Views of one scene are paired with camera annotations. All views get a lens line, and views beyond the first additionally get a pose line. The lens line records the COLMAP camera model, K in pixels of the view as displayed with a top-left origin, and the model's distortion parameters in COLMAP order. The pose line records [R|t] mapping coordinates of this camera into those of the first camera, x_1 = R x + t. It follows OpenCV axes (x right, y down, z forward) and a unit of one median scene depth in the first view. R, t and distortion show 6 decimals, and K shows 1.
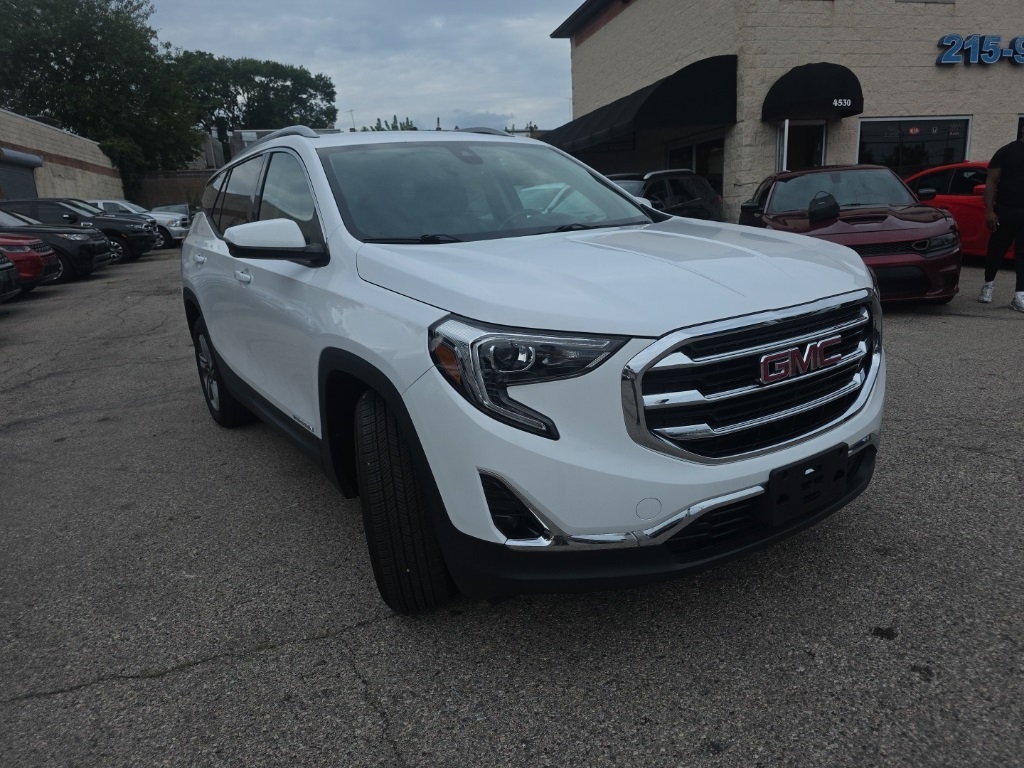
lens RADIAL K [[735.0, 0, 517.7], [0, 735.0, 386.7], [0, 0, 1]] dist [0.043324, -0.047826]
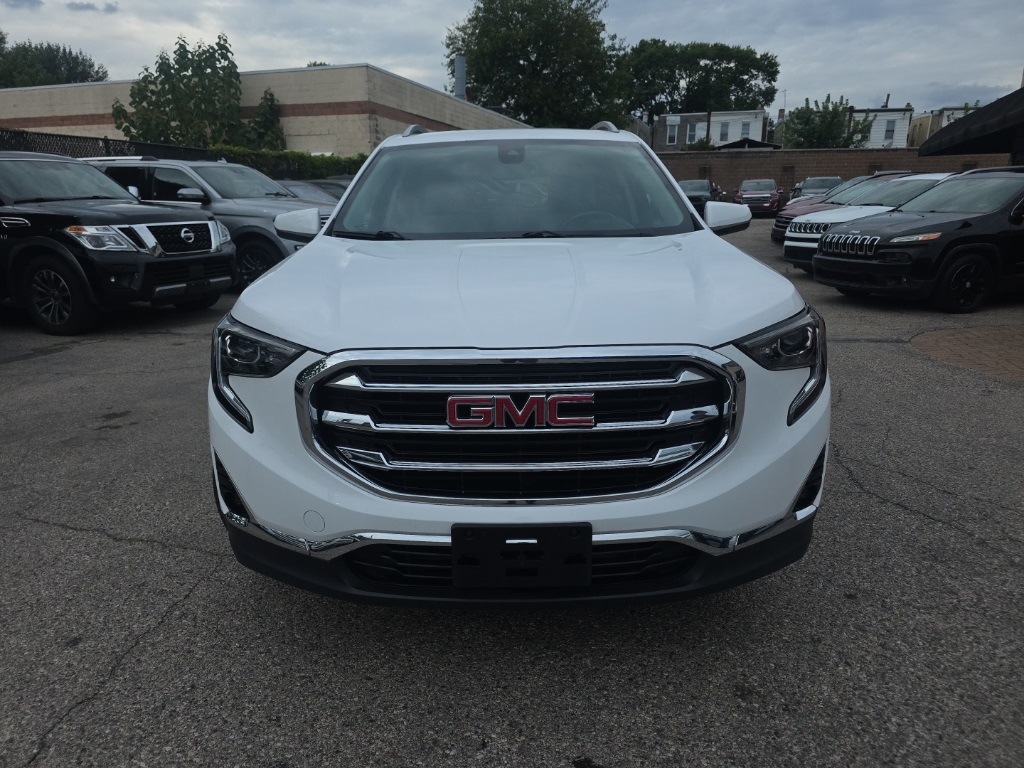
lens RADIAL K [[735.0, 0, 517.7], [0, 735.0, 386.7], [0, 0, 1]] dist [0.043324, -0.047826]
pose [[0.804877, 0.191748, -0.561609, 0.102862], [-0.177487, 0.980824, 0.080511, -0.015947], [0.566278, 0.034877, 0.823476, 0.035802]]
